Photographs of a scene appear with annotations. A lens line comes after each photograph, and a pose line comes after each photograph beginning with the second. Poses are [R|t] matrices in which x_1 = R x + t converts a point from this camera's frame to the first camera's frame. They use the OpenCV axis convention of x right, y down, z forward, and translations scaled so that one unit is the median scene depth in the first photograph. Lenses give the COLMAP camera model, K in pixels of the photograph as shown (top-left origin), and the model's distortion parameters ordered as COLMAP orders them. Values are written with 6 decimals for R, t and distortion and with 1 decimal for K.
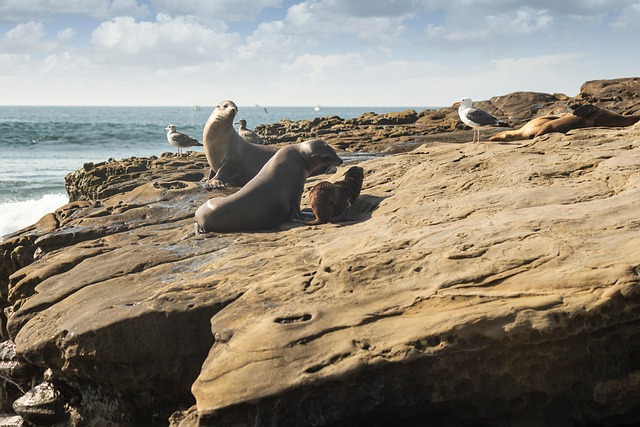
lens RADIAL K [[1540.4, 0, 320.0], [0, 1540.4, 213.5], [0, 0, 1]] dist [0.134823, -0.022875]
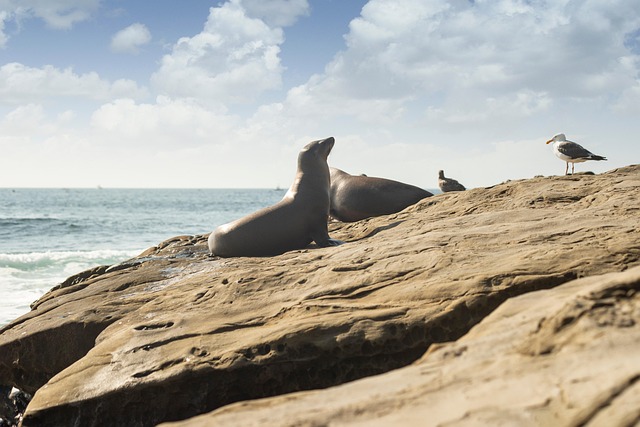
lens RADIAL K [[1540.4, 0, 320.0], [0, 1540.4, 213.5], [0, 0, 1]] dist [0.134823, -0.022875]
pose [[0.960016, 0.006166, -0.279876, 0.369478], [-0.020737, 0.998577, -0.049129, 0.044046], [0.279175, 0.052968, 0.958778, 0.085522]]
